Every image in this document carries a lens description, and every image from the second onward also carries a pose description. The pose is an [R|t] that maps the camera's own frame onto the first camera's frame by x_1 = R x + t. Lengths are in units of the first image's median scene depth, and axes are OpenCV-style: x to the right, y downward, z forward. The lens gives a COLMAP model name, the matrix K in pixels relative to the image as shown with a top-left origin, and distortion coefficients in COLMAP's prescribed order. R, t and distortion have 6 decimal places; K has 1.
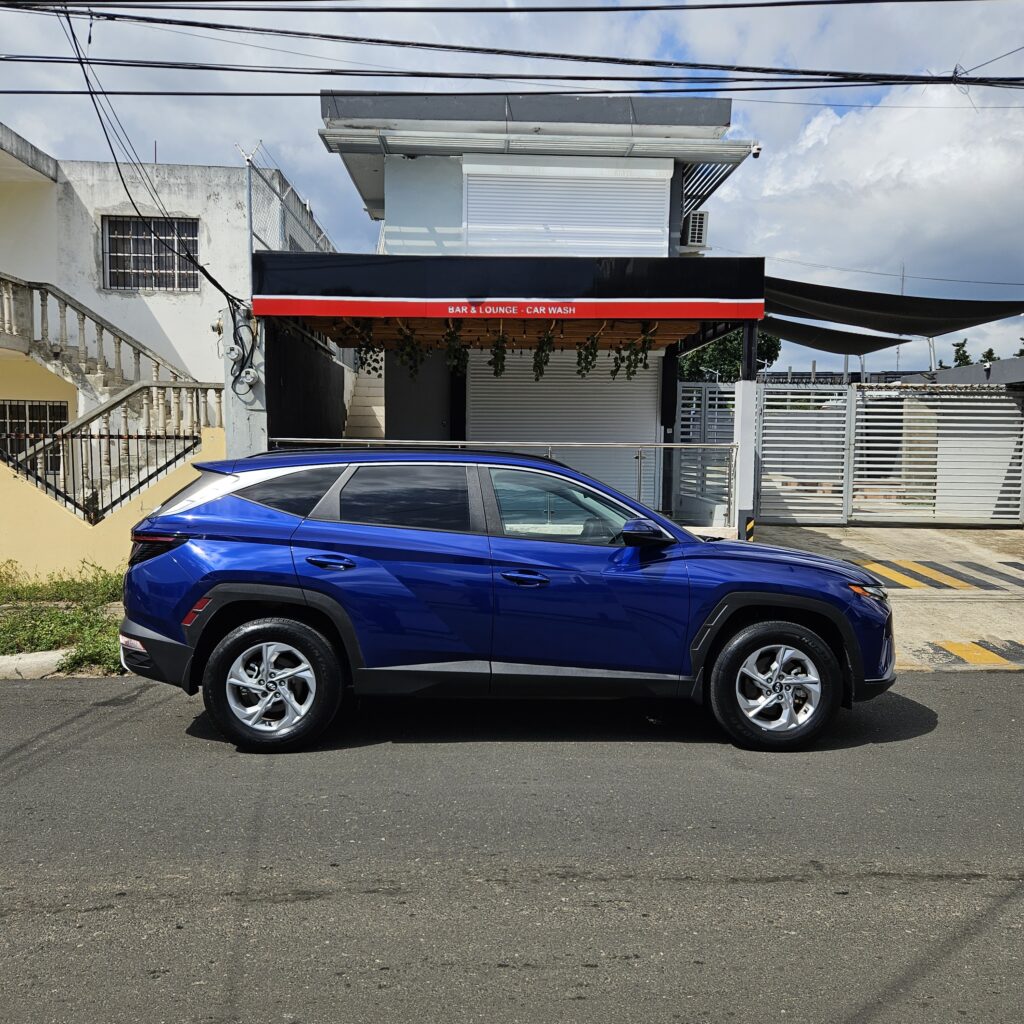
lens RADIAL K [[912.8, 0, 529.4], [0, 912.8, 508.3], [0, 0, 1]] dist [0.032160, -0.024671]
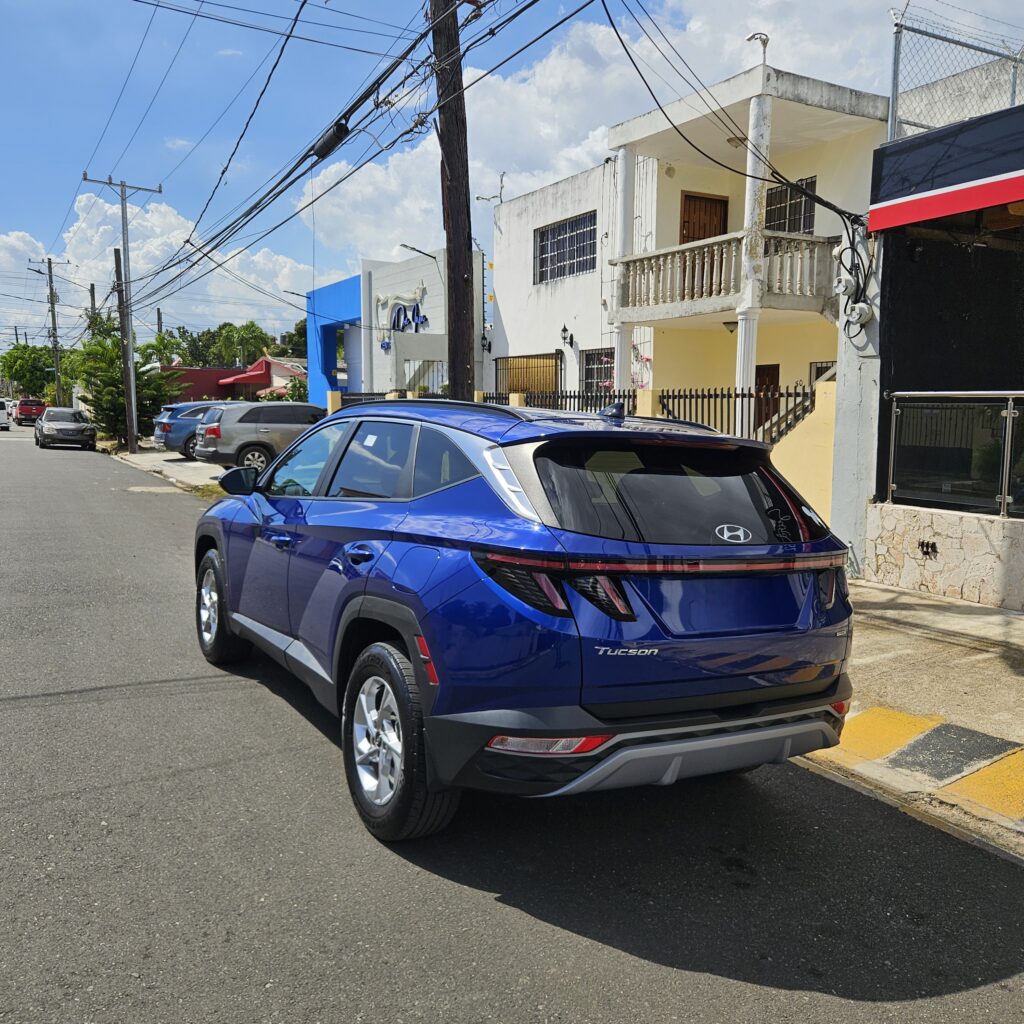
lens RADIAL K [[912.8, 0, 509.2], [0, 912.8, 506.5], [0, 0, 1]] dist [0.032160, -0.024671]
pose [[0.446321, 0.086151, -0.890716, 0.268210], [-0.053790, 0.996138, 0.069394, -0.018394], [0.893255, 0.016939, 0.449232, 0.383628]]
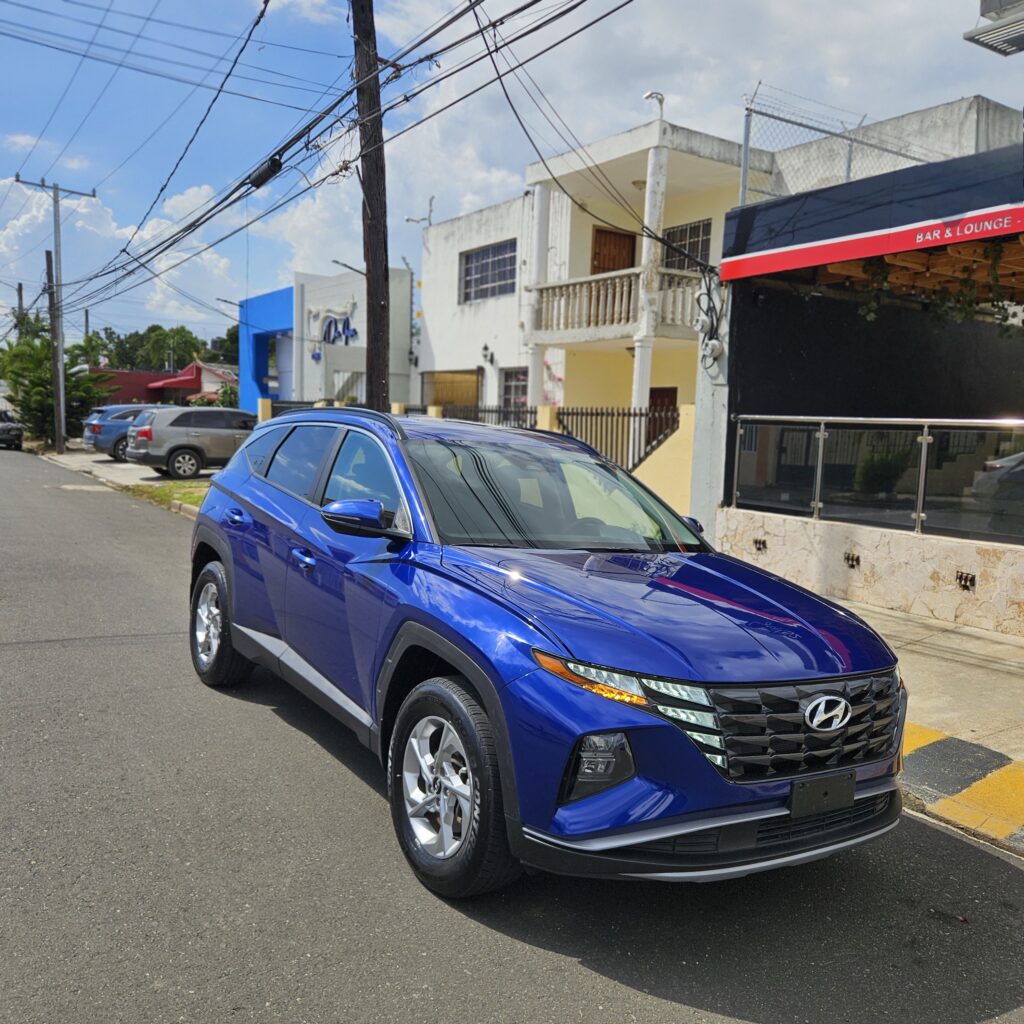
lens RADIAL K [[912.8, 0, 511.6], [0, 912.8, 519.9], [0, 0, 1]] dist [0.032160, -0.024671]
pose [[0.510627, 0.096005, -0.854426, 0.397925], [-0.079688, 0.994754, 0.064149, -0.013928], [0.856102, 0.035331, 0.515598, 0.349470]]
